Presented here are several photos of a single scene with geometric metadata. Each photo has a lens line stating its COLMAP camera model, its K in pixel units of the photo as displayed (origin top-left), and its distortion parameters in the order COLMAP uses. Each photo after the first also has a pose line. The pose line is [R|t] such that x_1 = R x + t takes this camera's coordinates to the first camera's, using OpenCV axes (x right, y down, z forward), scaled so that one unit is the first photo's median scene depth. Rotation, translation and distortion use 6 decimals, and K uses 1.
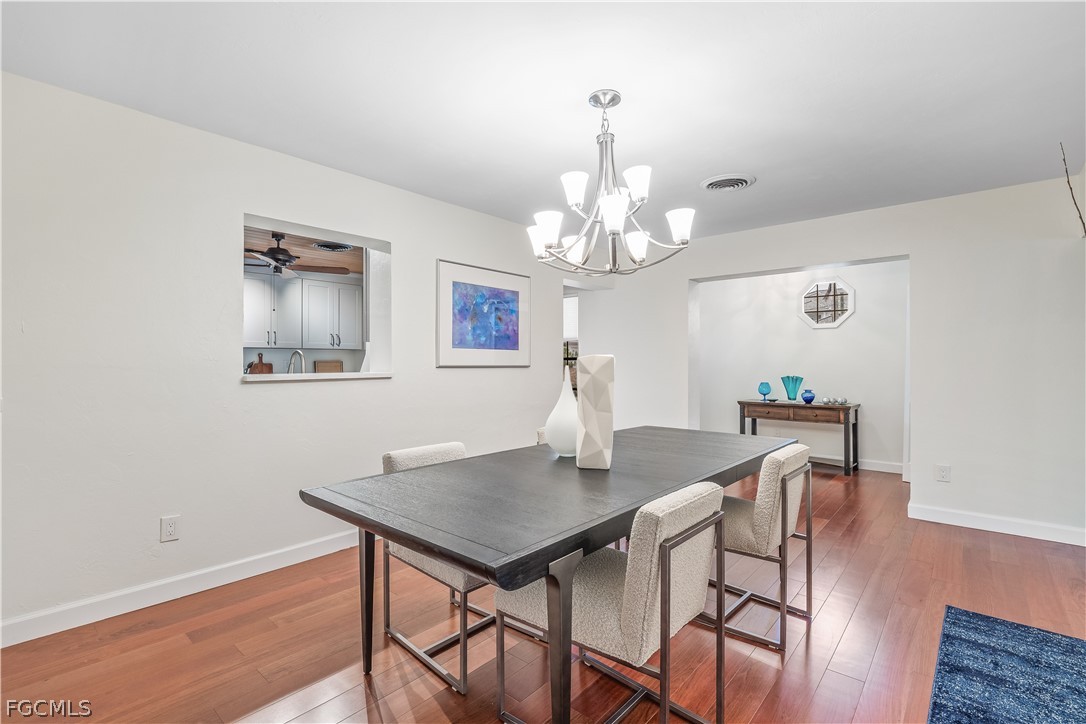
lens RADIAL K [[503.9, 0, 543.1], [0, 503.9, 357.6], [0, 0, 1]] dist [-0.000363, 0.000007]
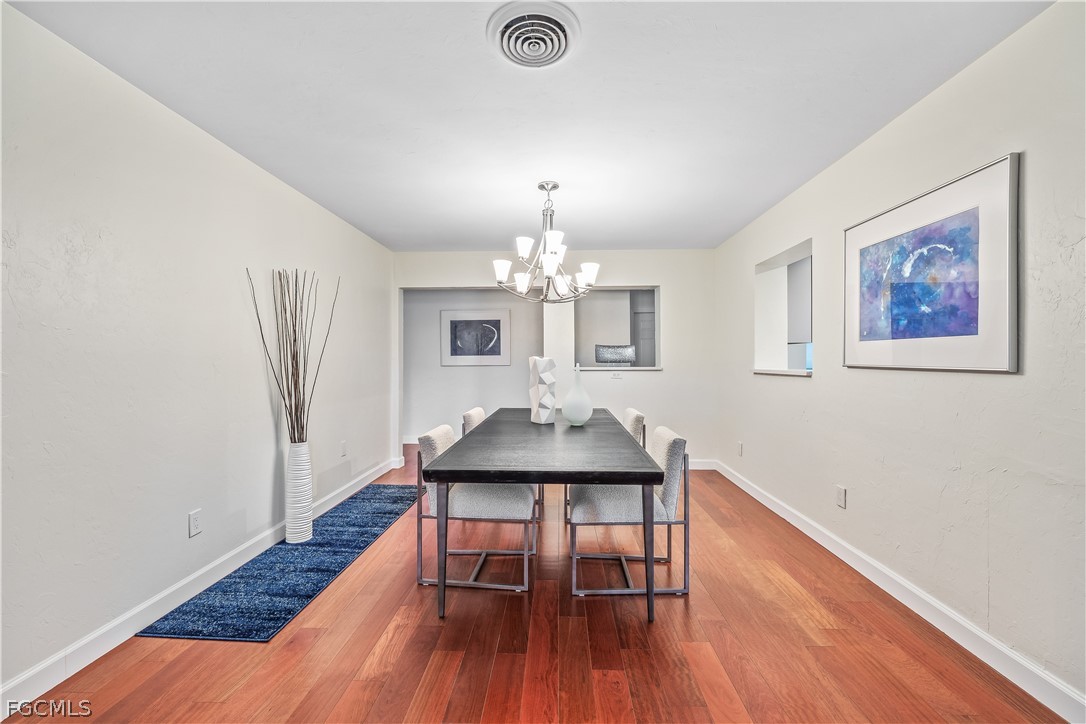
lens RADIAL K [[466.2, 0, 541.3], [0, 466.2, 360.8], [0, 0, 1]] dist [0.002423, -0.000015]
pose [[-0.788083, 0.002340, -0.615564, 0.598473], [0.005164, 0.999983, -0.002811, 0.008651], [0.615547, -0.005394, -0.788082, 1.245635]]
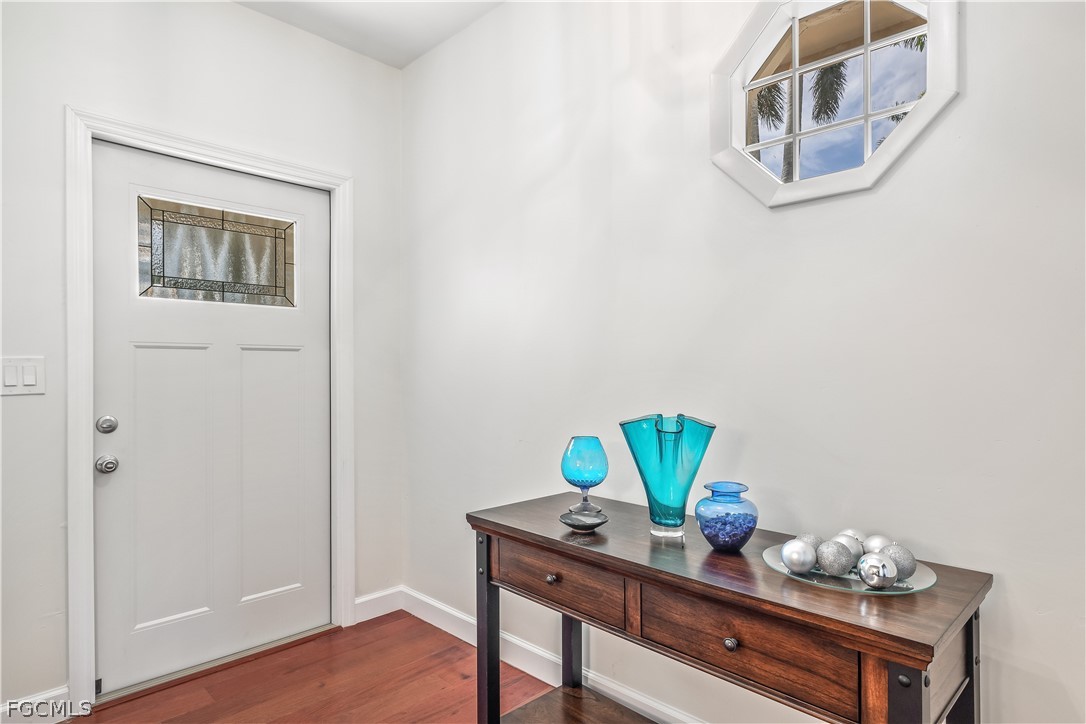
lens RADIAL K [[587.8, 0, 542.2], [0, 587.8, 364.2], [0, 0, 1]] dist [0.005018, 0.000593]
pose [[0.998341, -0.004279, -0.057414, 0.270852], [0.004778, 0.999952, 0.008562, 0.006761], [0.057375, -0.008822, 0.998314, 0.439552]]
